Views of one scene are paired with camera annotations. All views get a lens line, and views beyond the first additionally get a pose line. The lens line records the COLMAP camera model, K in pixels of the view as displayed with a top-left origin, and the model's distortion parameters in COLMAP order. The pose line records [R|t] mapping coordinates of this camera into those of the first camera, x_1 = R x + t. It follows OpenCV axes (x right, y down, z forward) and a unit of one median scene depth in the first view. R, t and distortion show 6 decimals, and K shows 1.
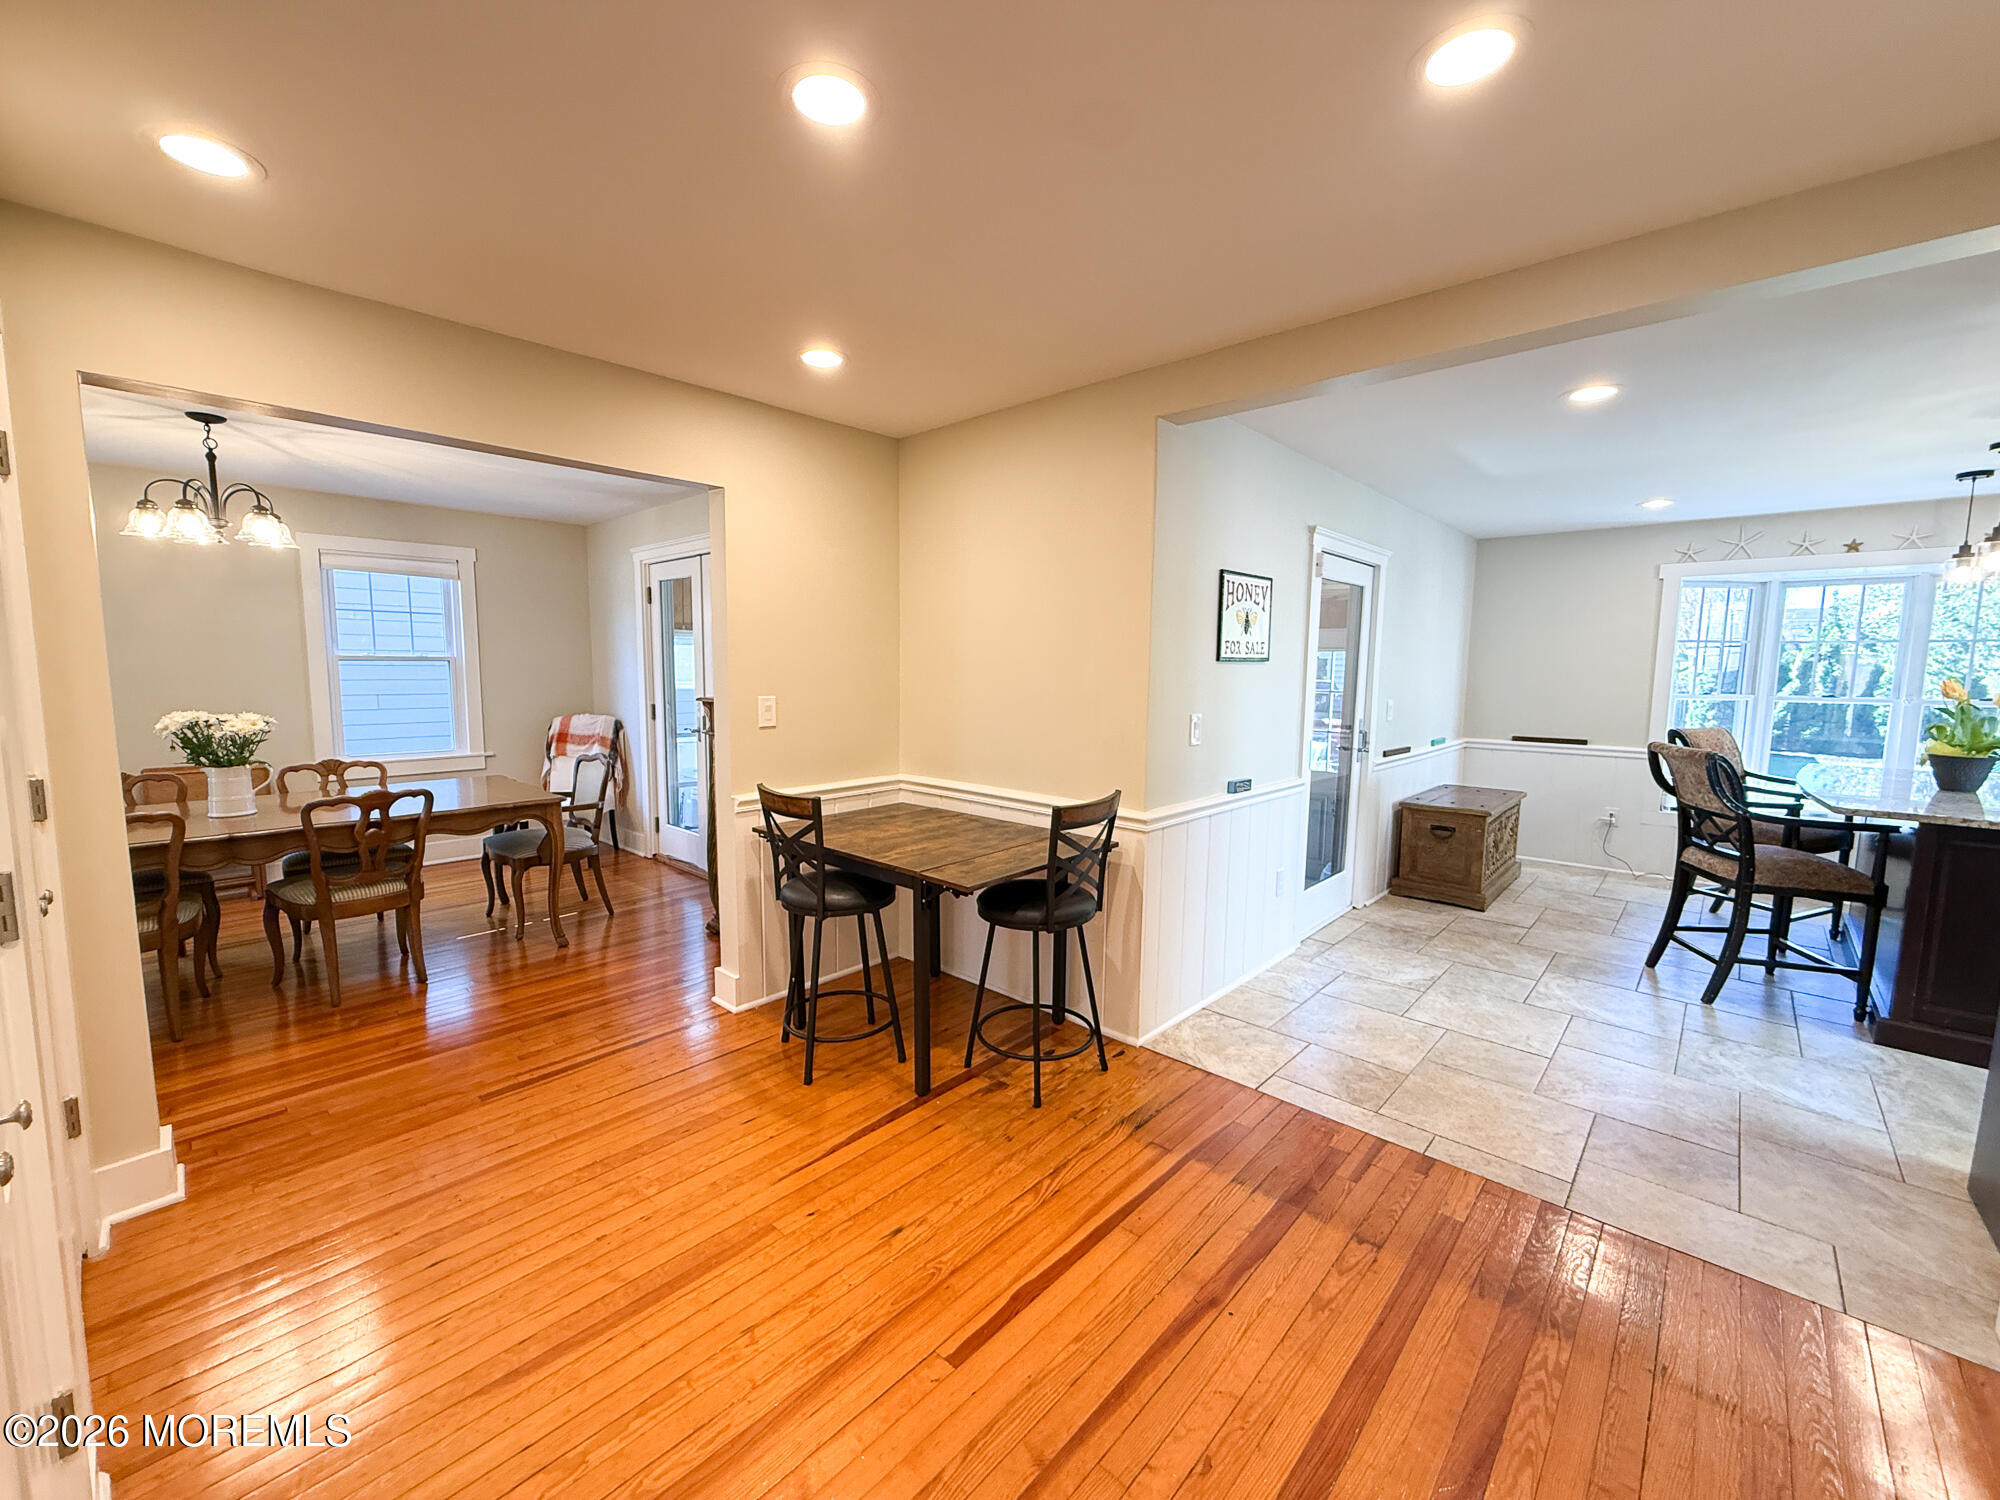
lens RADIAL K [[815.3, 0, 1000.0], [0, 815.3, 750.0], [0, 0, 1]] dist [0.001534, 0.000227]
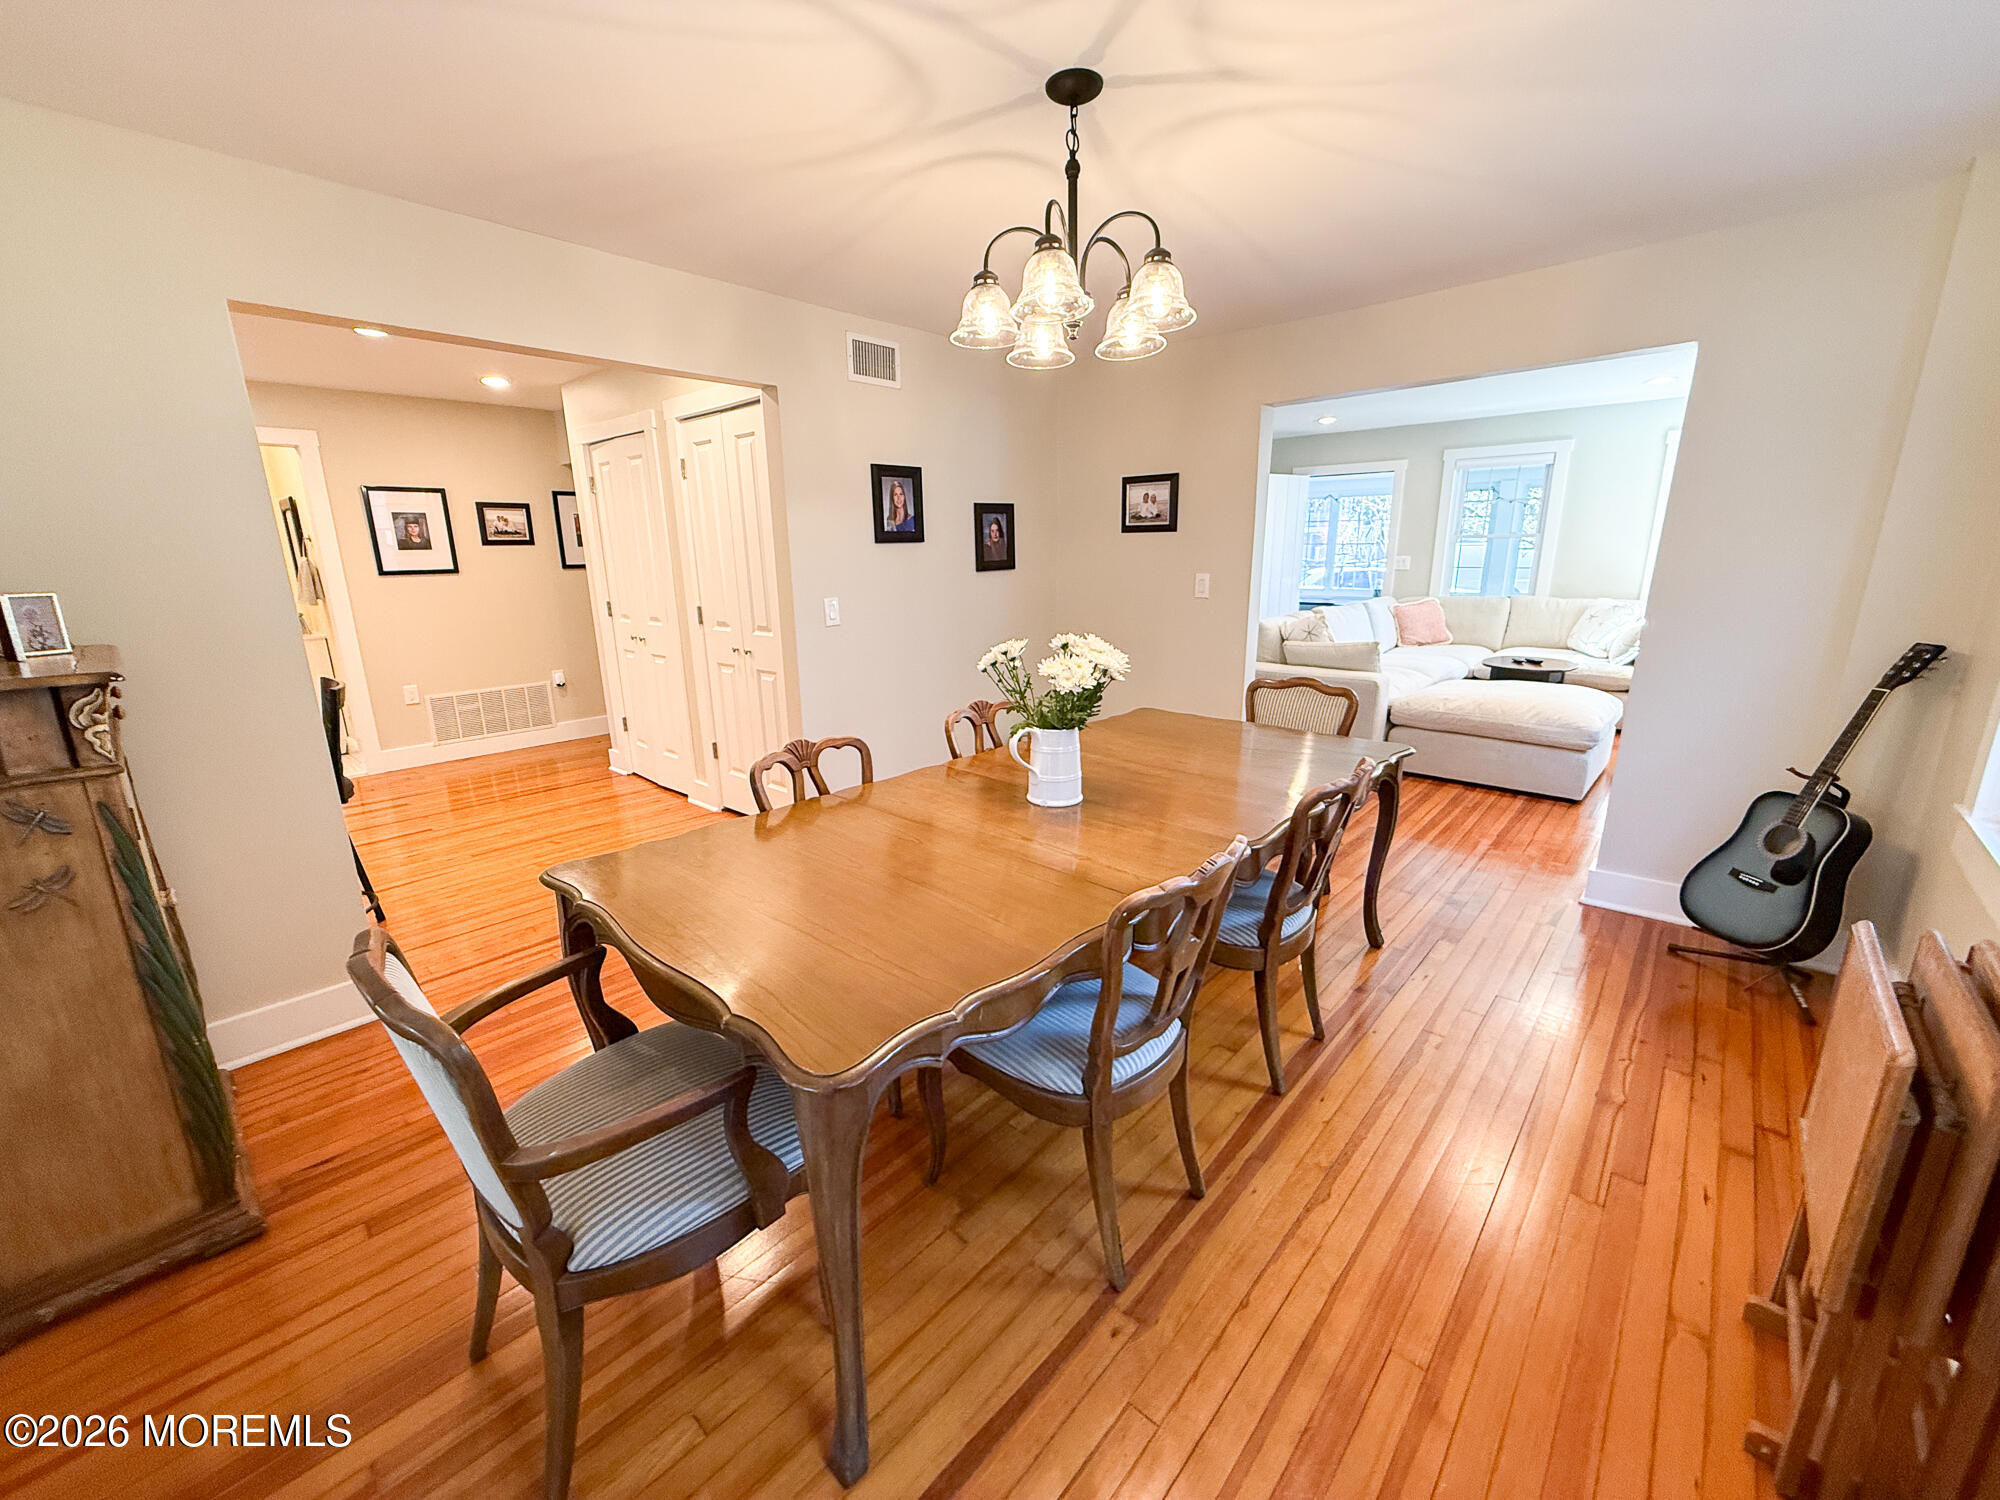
lens RADIAL K [[798.9, 0, 995.5], [0, 798.9, 746.8], [0, 0, 1]] dist [0.002694, 0.000153]
pose [[-0.999978, 0.006103, -0.002471, -0.672291], [0.004891, 0.939718, 0.341915, -0.134769], [0.004408, 0.341895, -0.939728, 1.195640]]
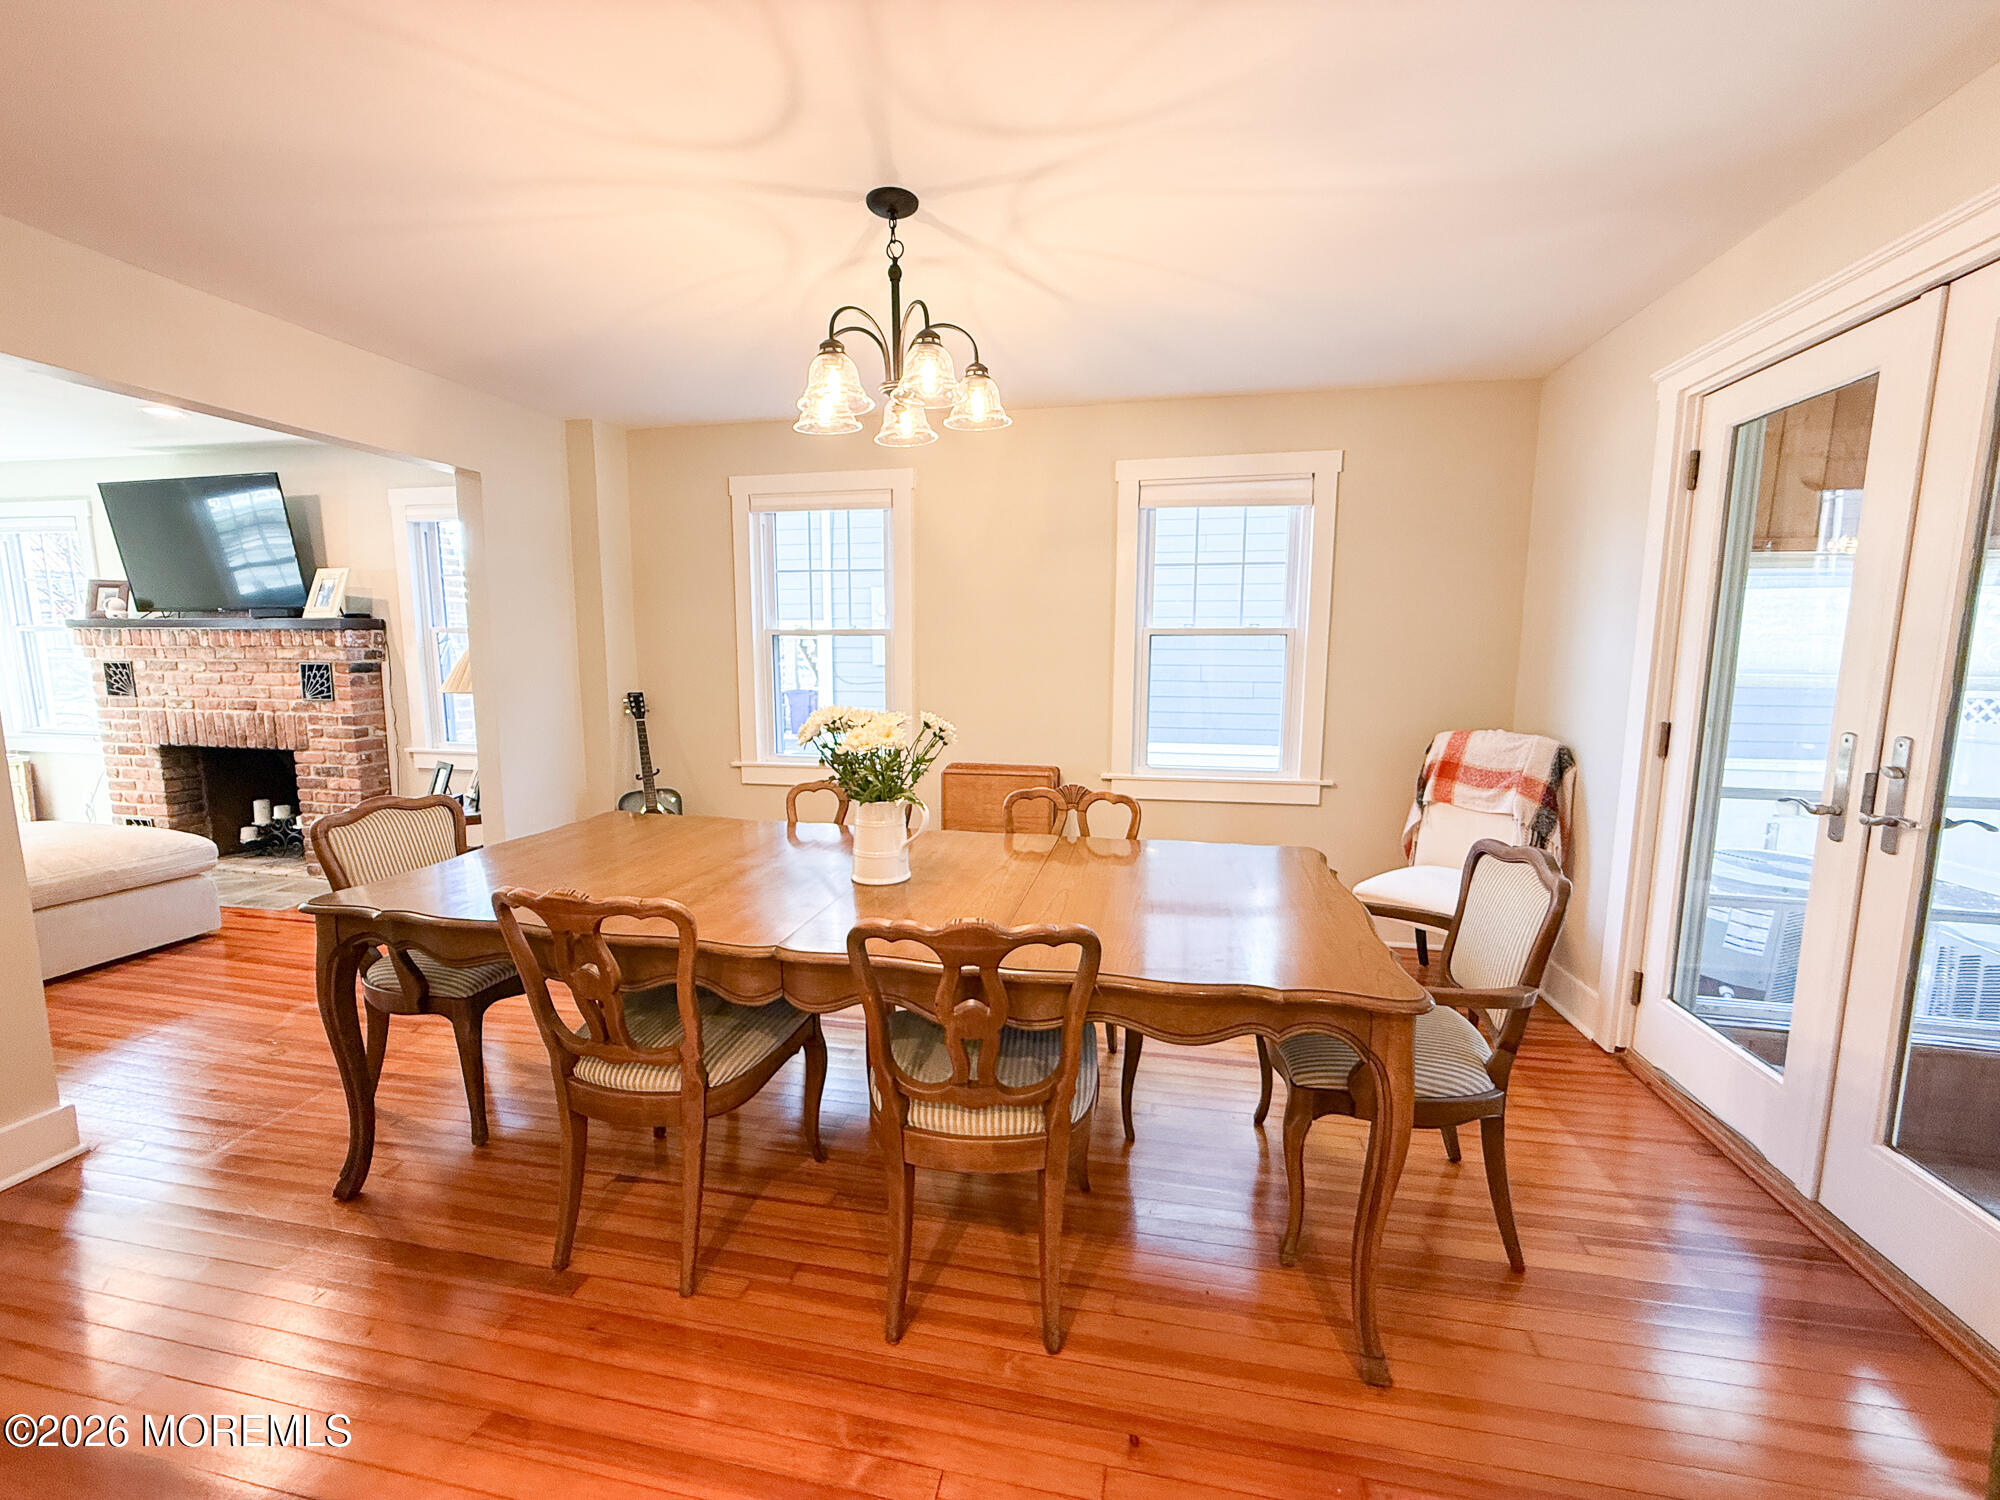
lens RADIAL K [[791.6, 0, 993.0], [0, 791.6, 747.6], [0, 0, 1]] dist [-0.001496, -0.000125]
pose [[0.522215, 0.097569, -0.847214, -0.308168], [-0.086162, 0.994387, 0.061409, -0.046286], [0.848450, 0.040929, 0.527690, 0.571924]]
